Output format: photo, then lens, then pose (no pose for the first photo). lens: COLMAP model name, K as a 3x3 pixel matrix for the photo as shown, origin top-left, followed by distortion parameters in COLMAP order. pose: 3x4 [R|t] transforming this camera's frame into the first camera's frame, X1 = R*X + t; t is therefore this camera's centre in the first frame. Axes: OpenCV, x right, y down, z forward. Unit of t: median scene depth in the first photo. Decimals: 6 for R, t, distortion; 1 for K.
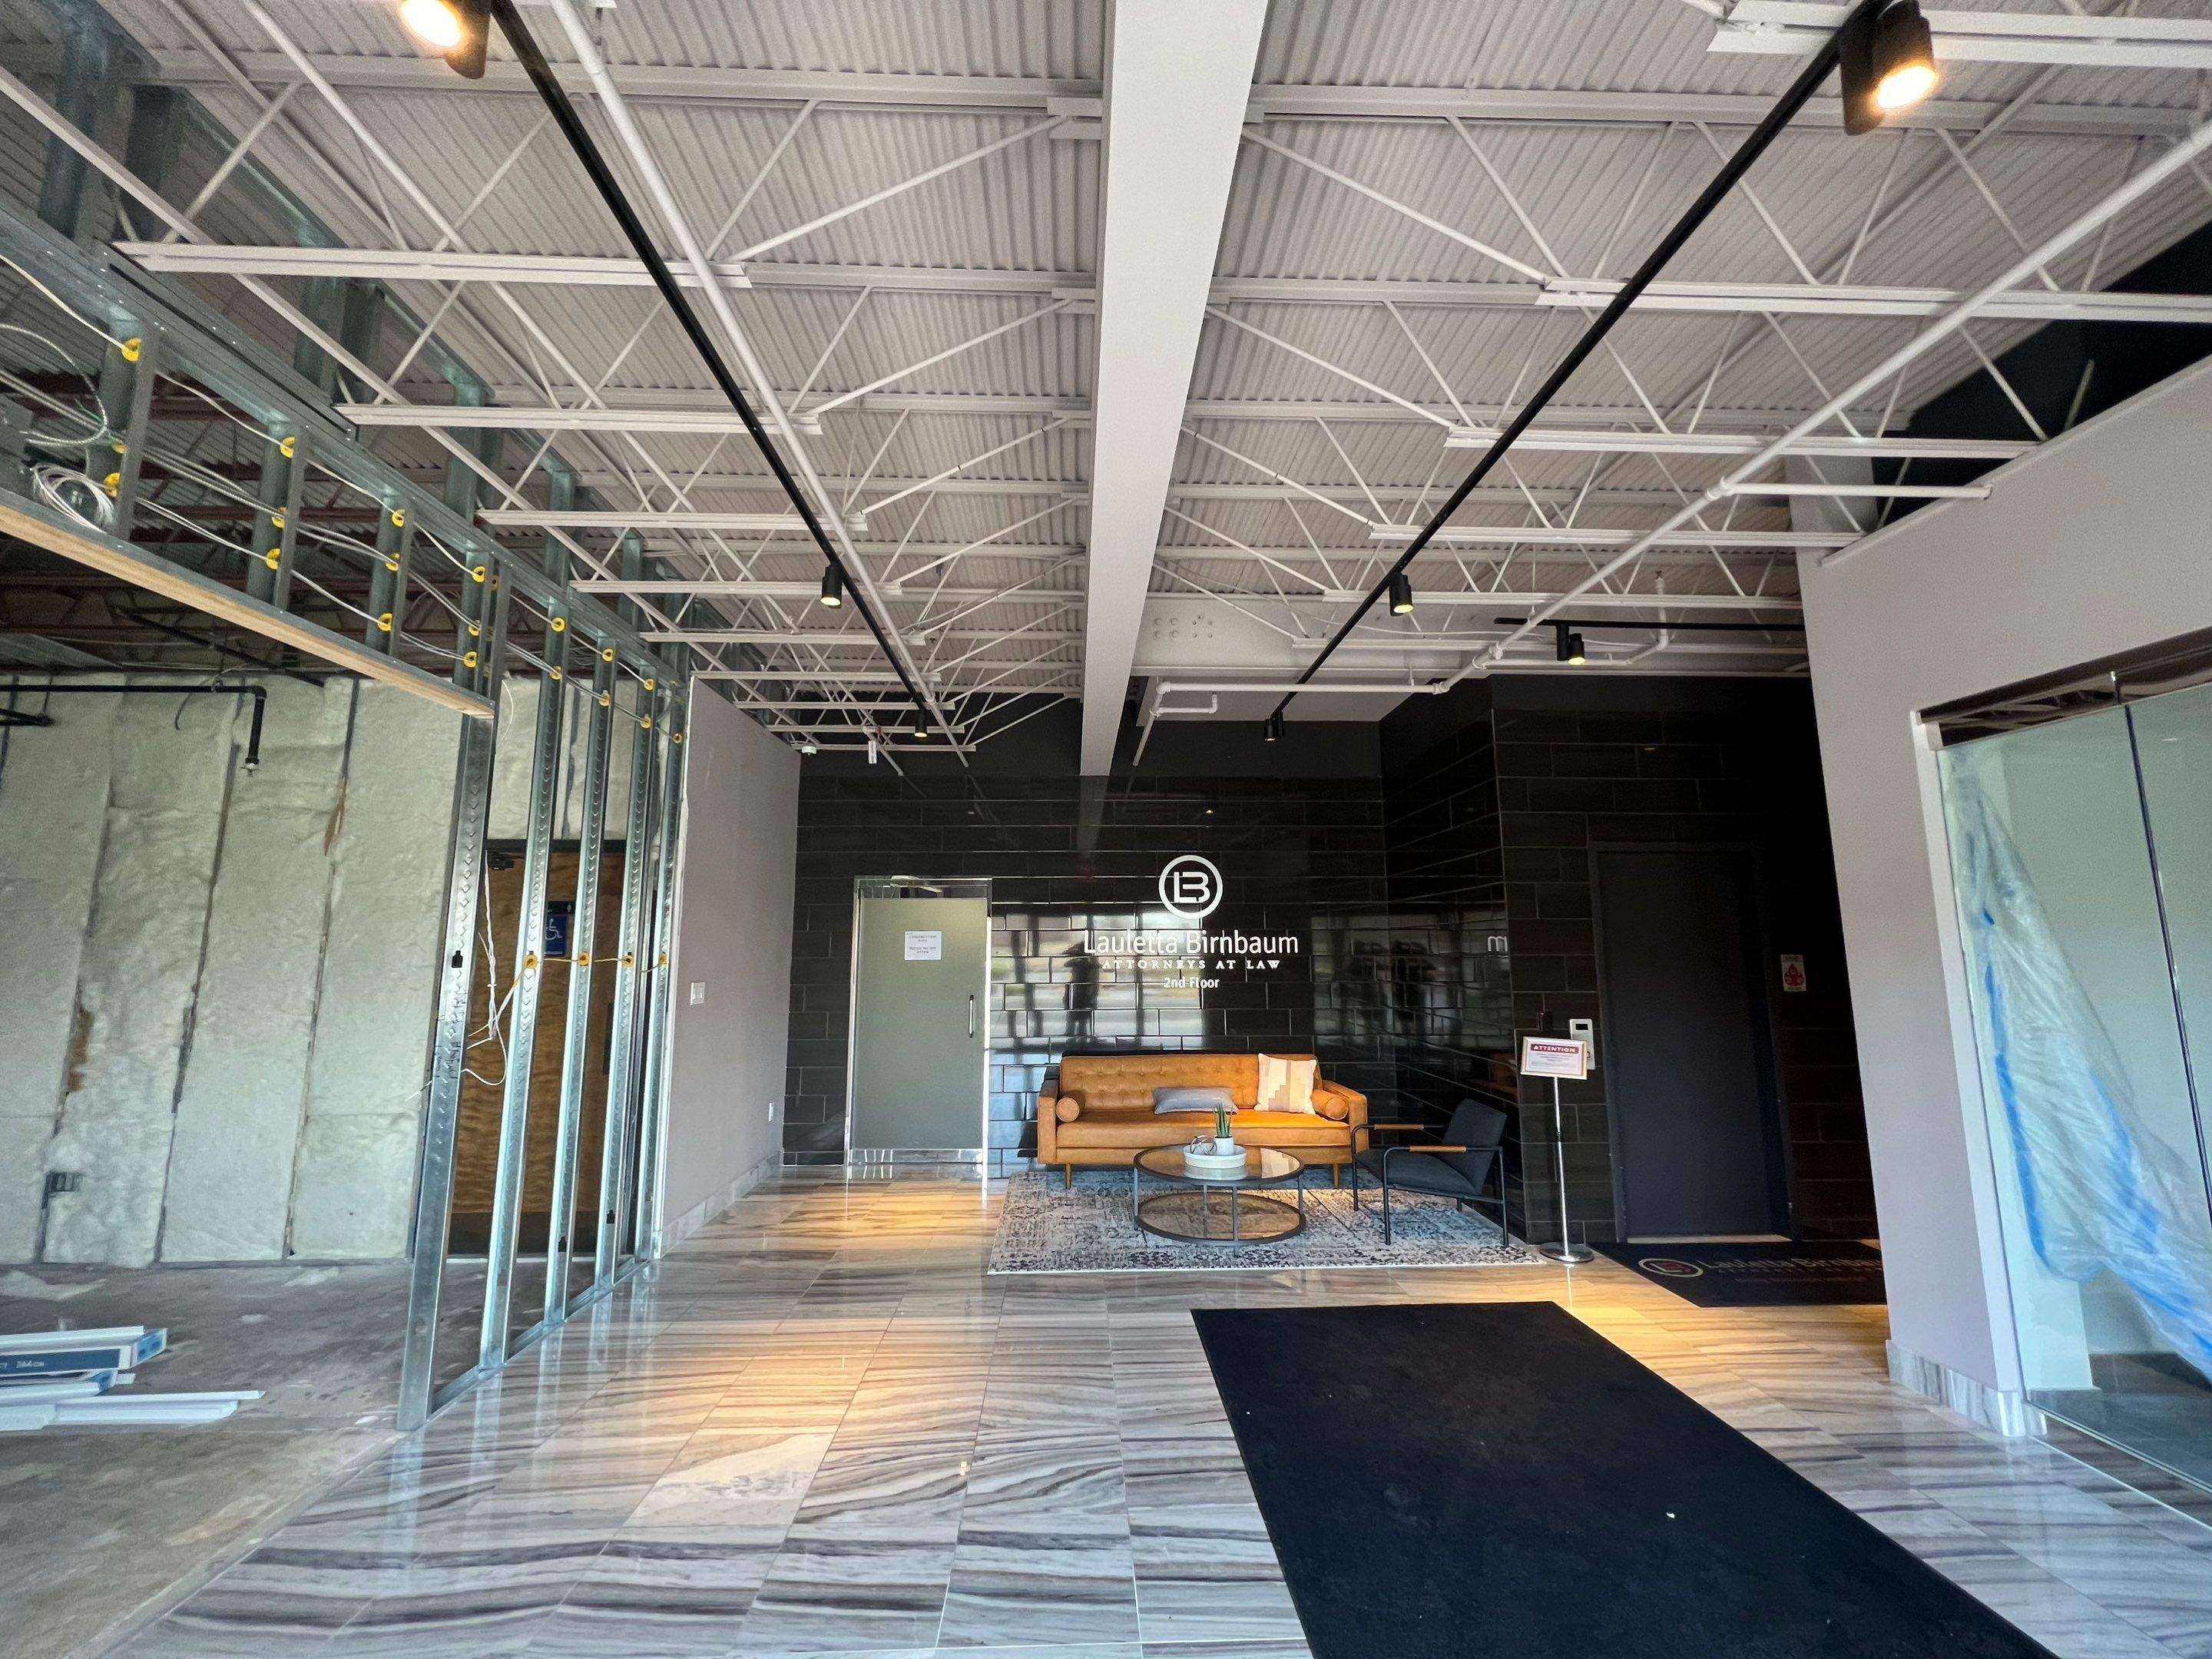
lens RADIAL K [[888.5, 0, 1100.8], [0, 888.5, 827.1], [0, 0, 1]] dist [-0.001838, 0.000935]
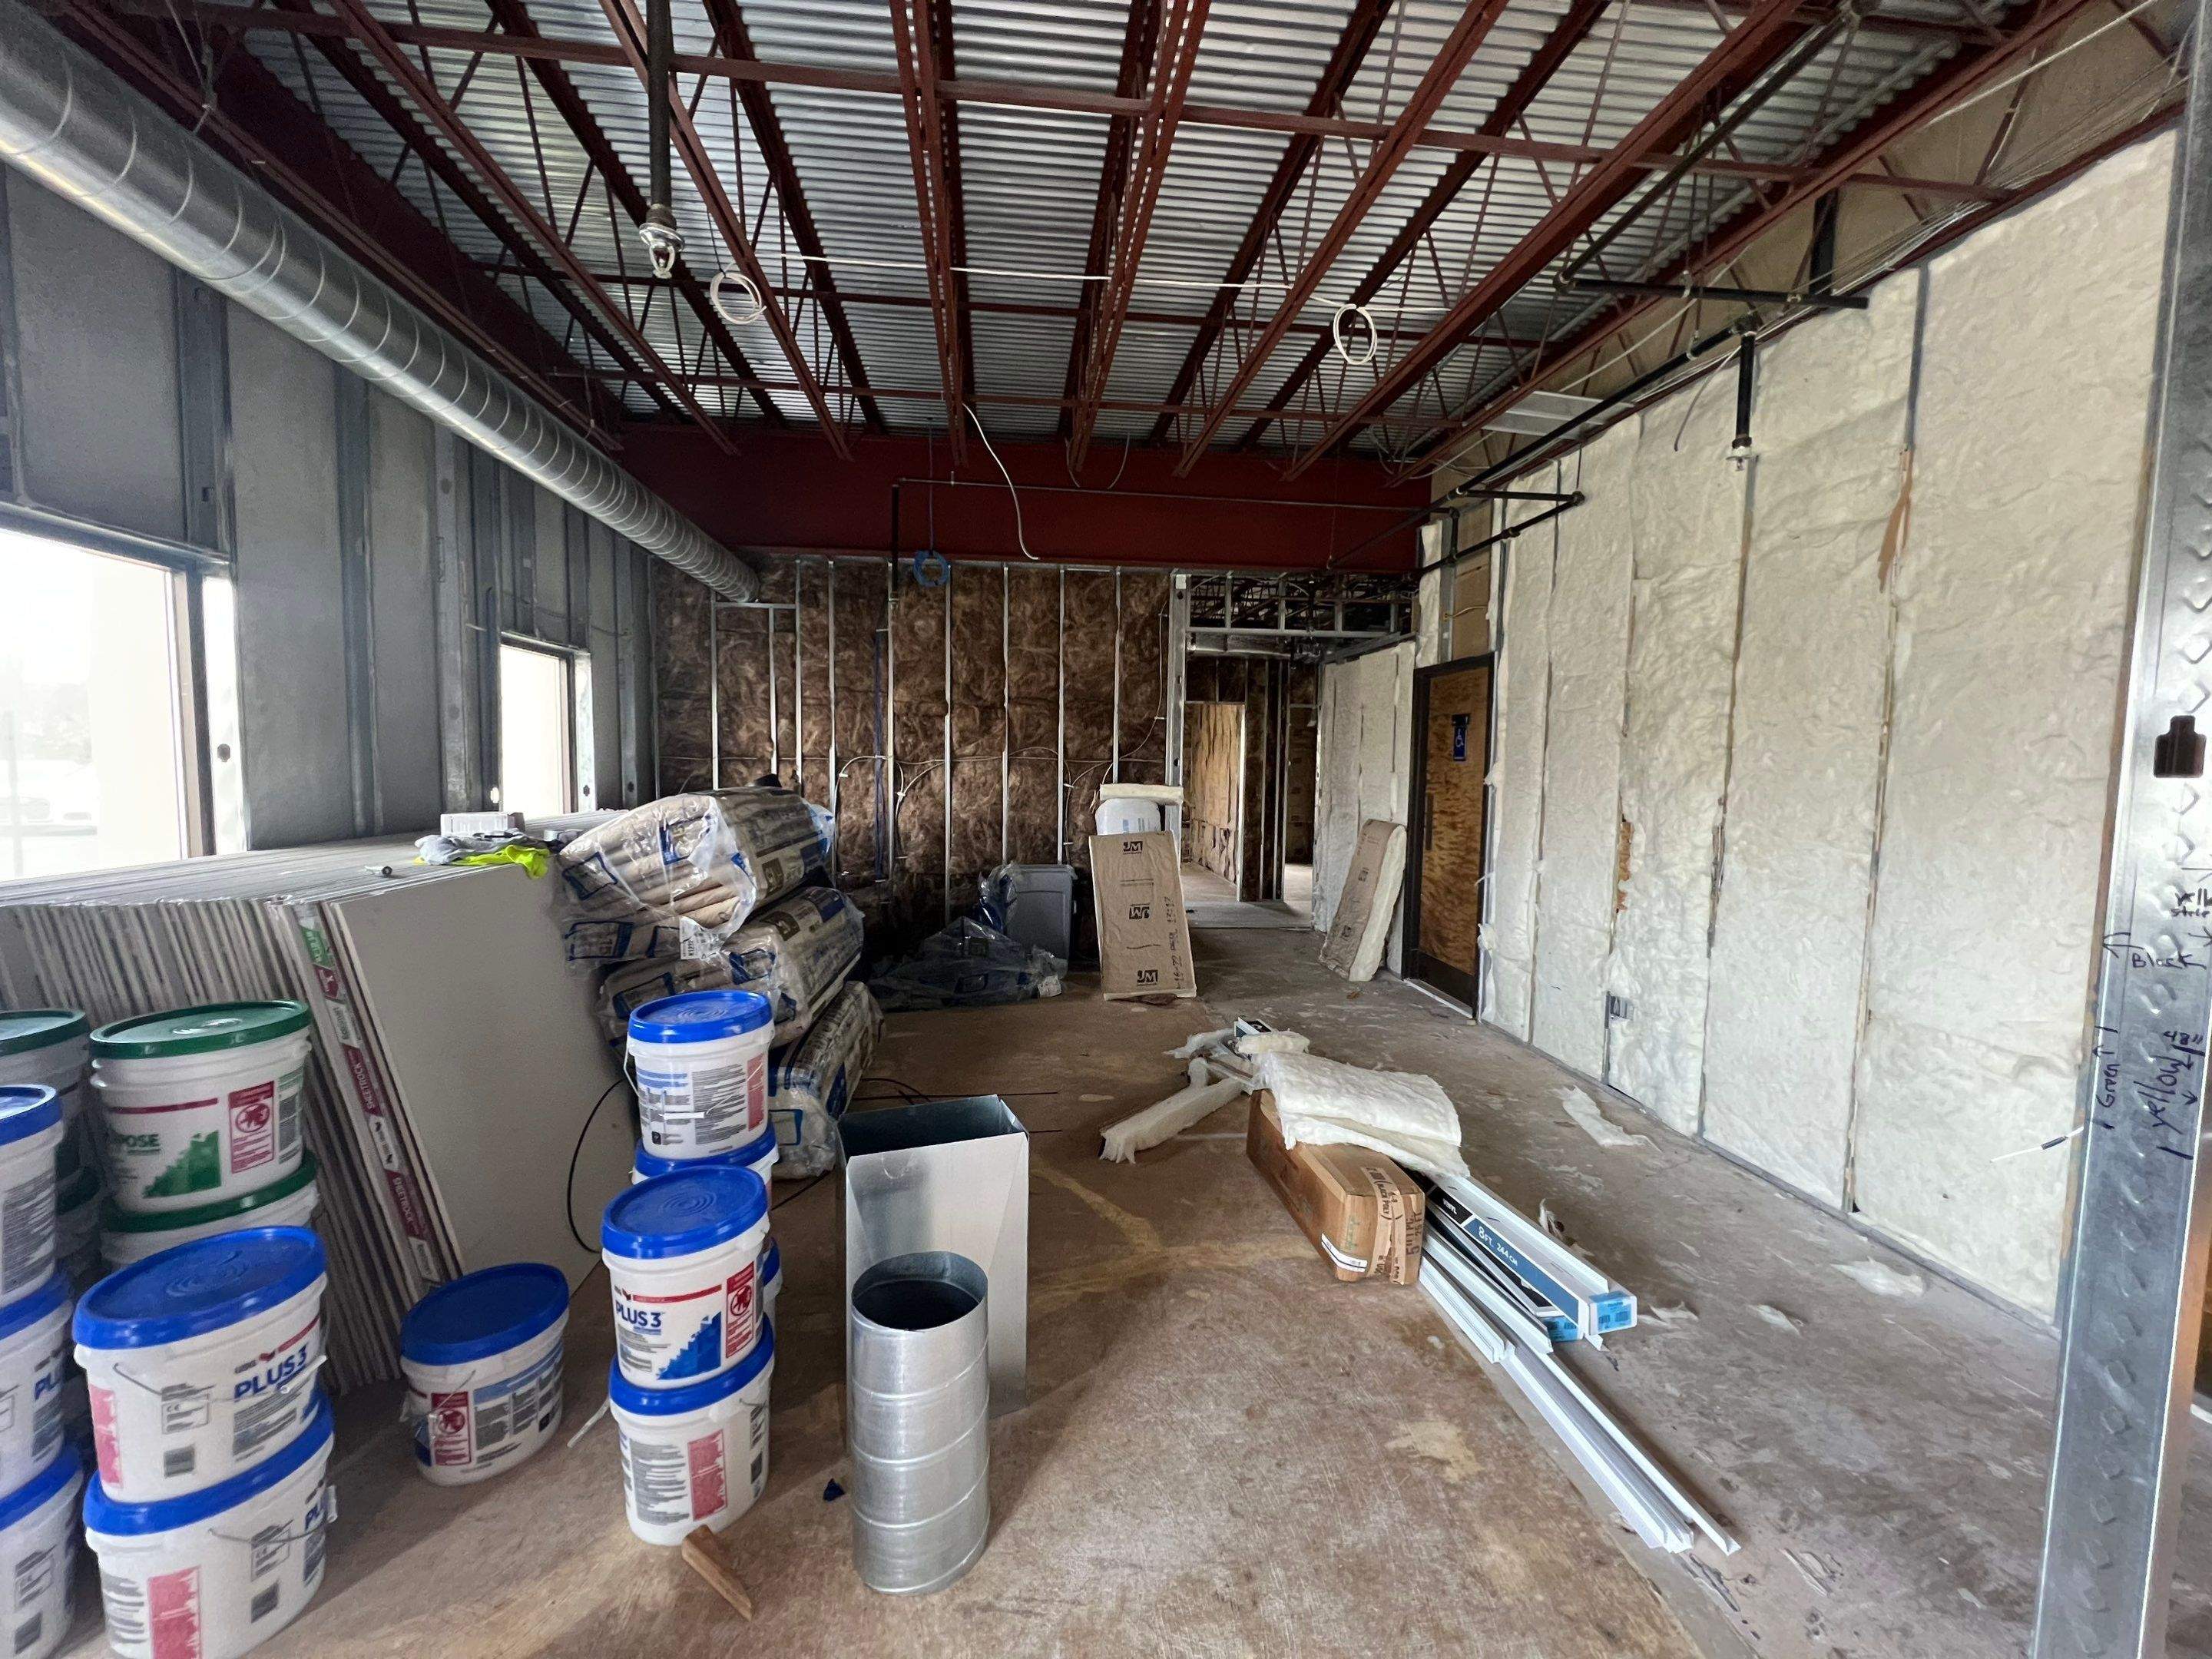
lens RADIAL K [[888.5, 0, 1100.8], [0, 888.5, 827.1], [0, 0, 1]] dist [-0.001838, 0.000935]
pose [[0.077767, 0.077803, -0.993931, -0.316317], [0.125784, 0.988218, 0.087198, 0.072249], [0.989005, -0.131802, 0.067065, 0.430418]]
